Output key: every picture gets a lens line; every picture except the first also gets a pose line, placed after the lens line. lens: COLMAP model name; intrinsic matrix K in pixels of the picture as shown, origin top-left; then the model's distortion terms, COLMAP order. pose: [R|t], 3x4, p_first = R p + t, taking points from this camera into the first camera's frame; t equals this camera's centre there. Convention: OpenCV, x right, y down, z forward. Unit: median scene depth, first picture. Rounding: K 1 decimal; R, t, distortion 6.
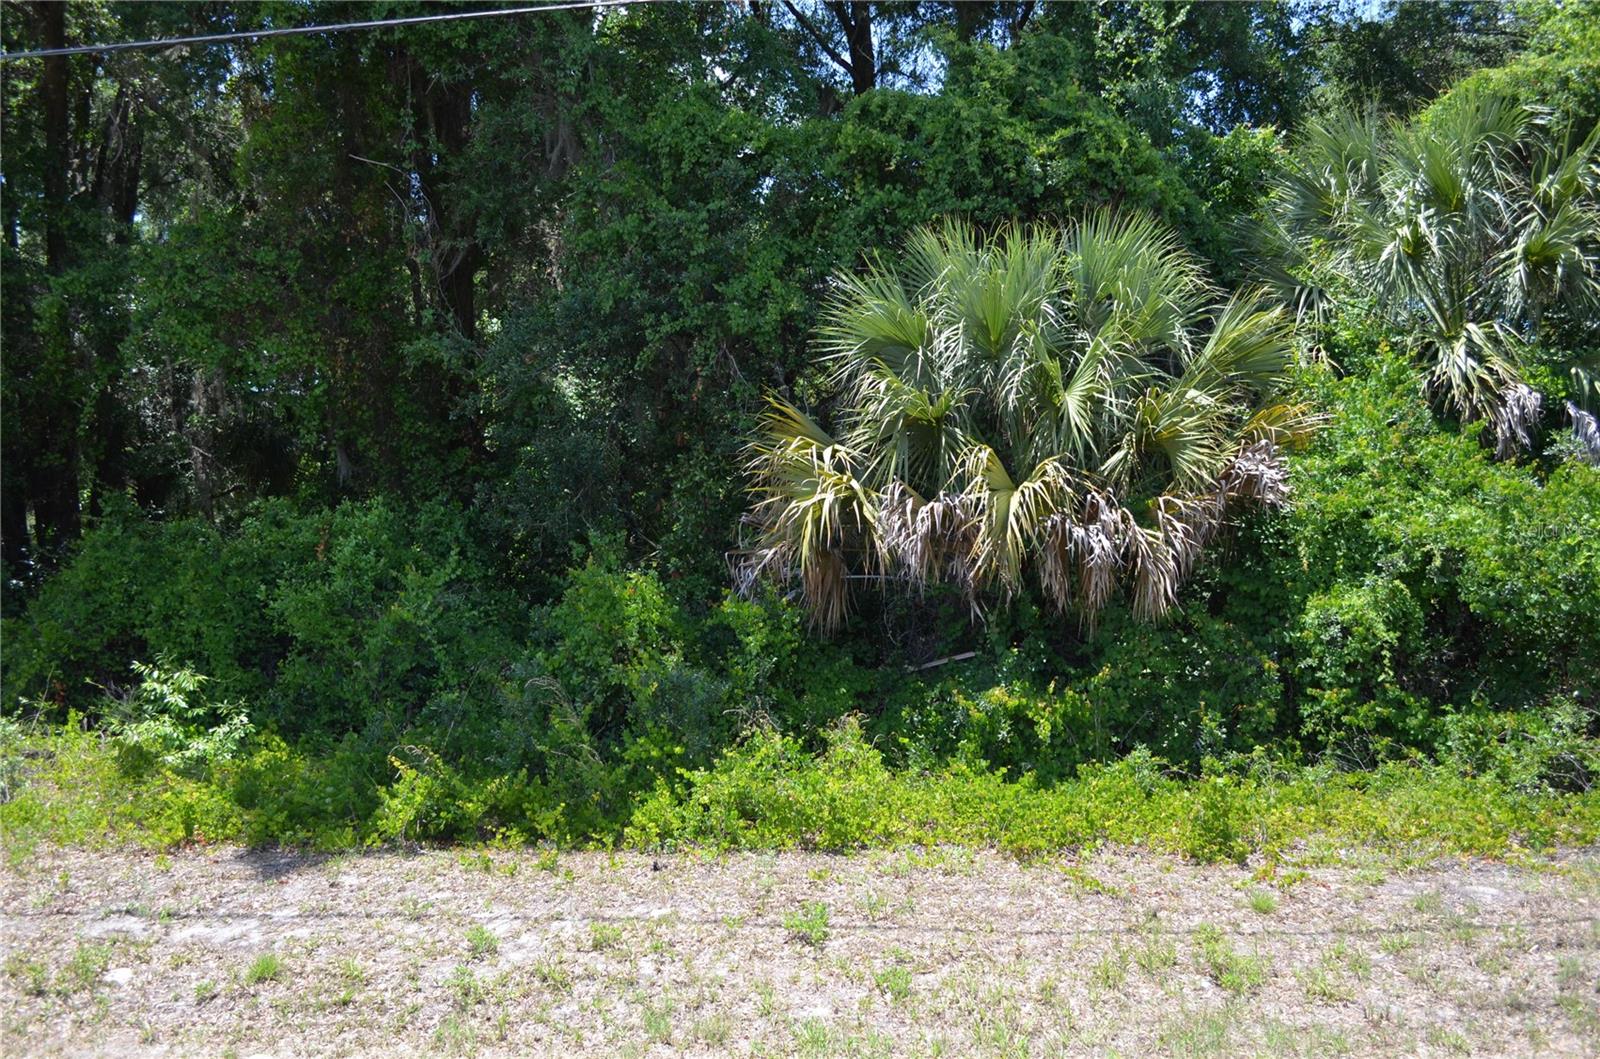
lens RADIAL K [[1304.0, 0, 807.8], [0, 1304.0, 527.8], [0, 0, 1]] dist [-0.030581, 0.012555]
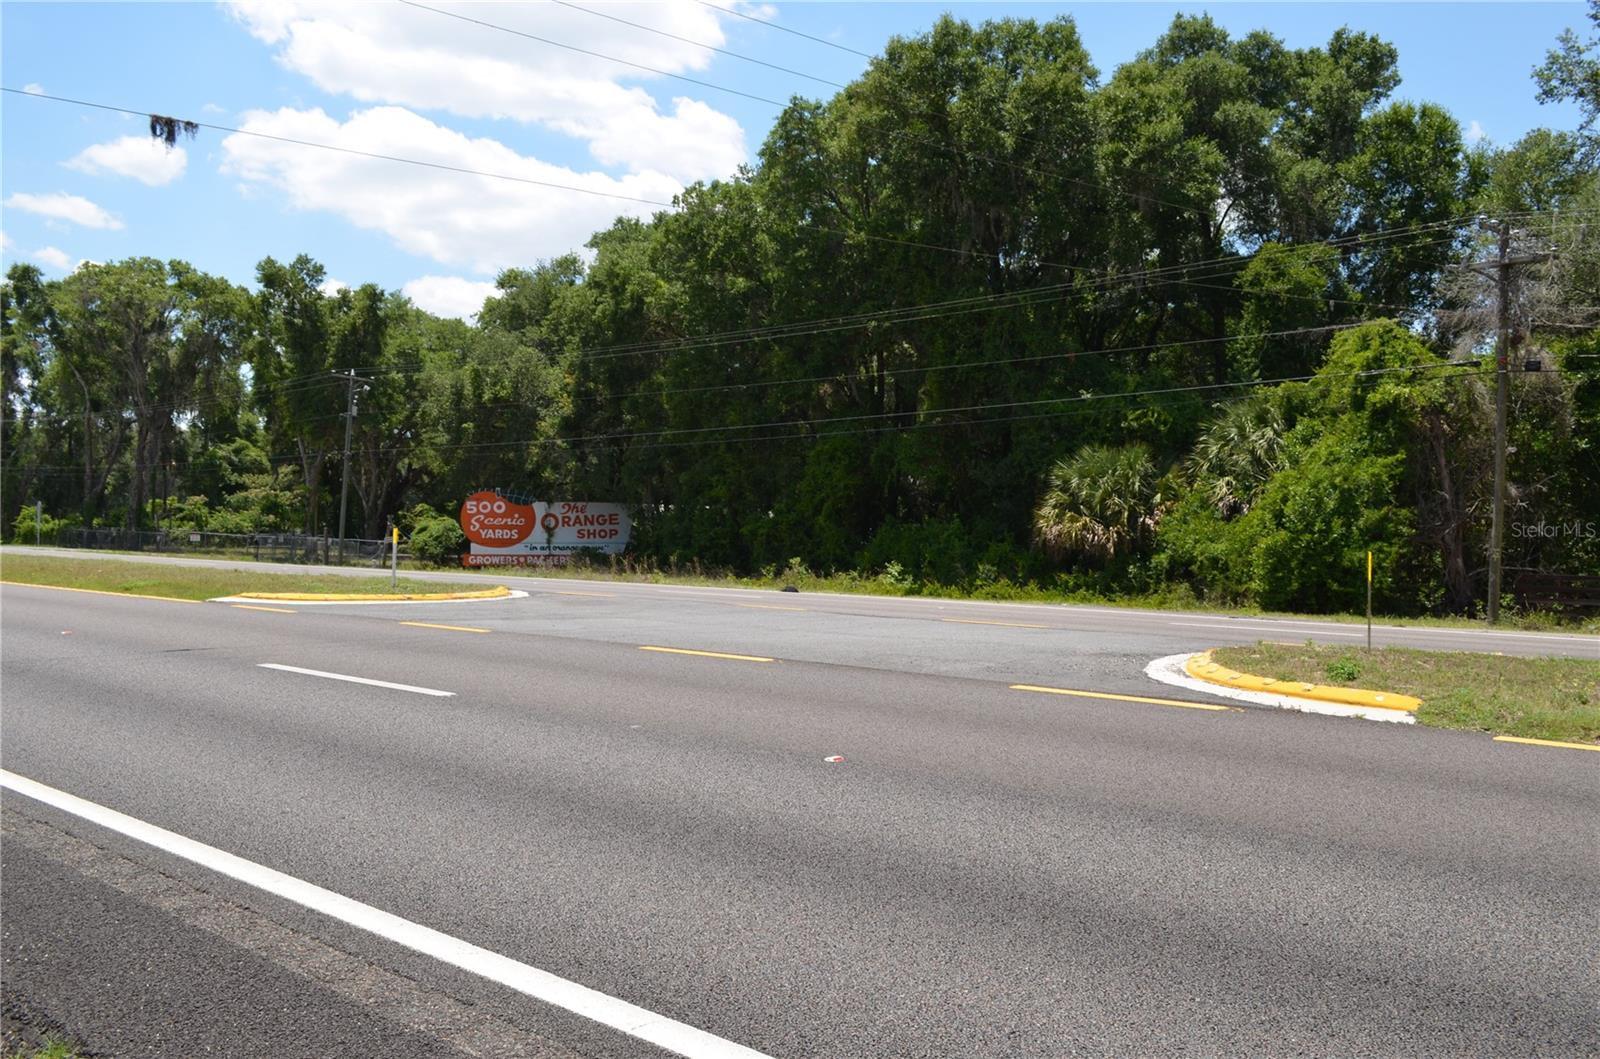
lens RADIAL K [[1304.0, 0, 797.5], [0, 1304.0, 546.7], [0, 0, 1]] dist [-0.030581, 0.012555]
pose [[0.810660, 0.035879, -0.584417, 1.670881], [-0.025028, 0.999332, 0.026635, -0.042449], [0.584982, -0.006965, 0.811016, -2.501223]]
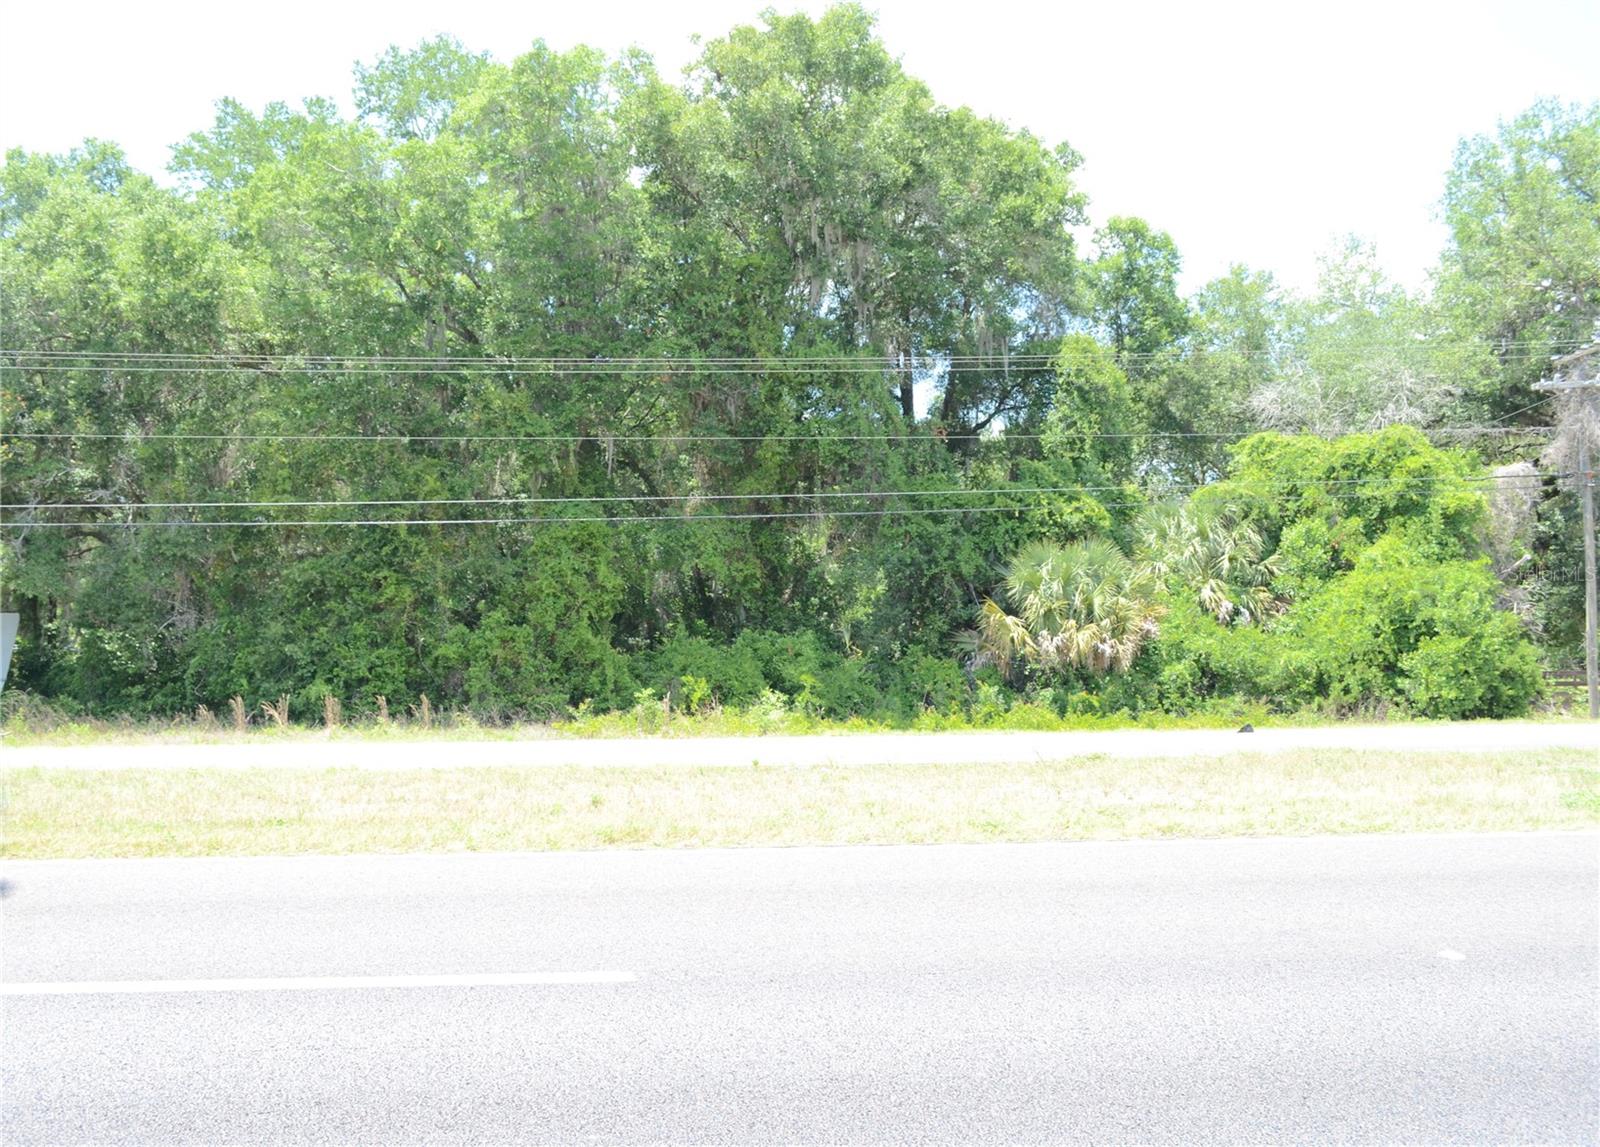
lens RADIAL K [[1411.2, 0, 742.4], [0, 1411.2, 570.6], [0, 0, 1]] dist [-0.025340, 0.004147]
pose [[0.987618, 0.015755, 0.156086, -1.188171], [-0.008017, 0.998713, -0.050076, -0.002385], [-0.156674, 0.048205, 0.986473, -2.272451]]
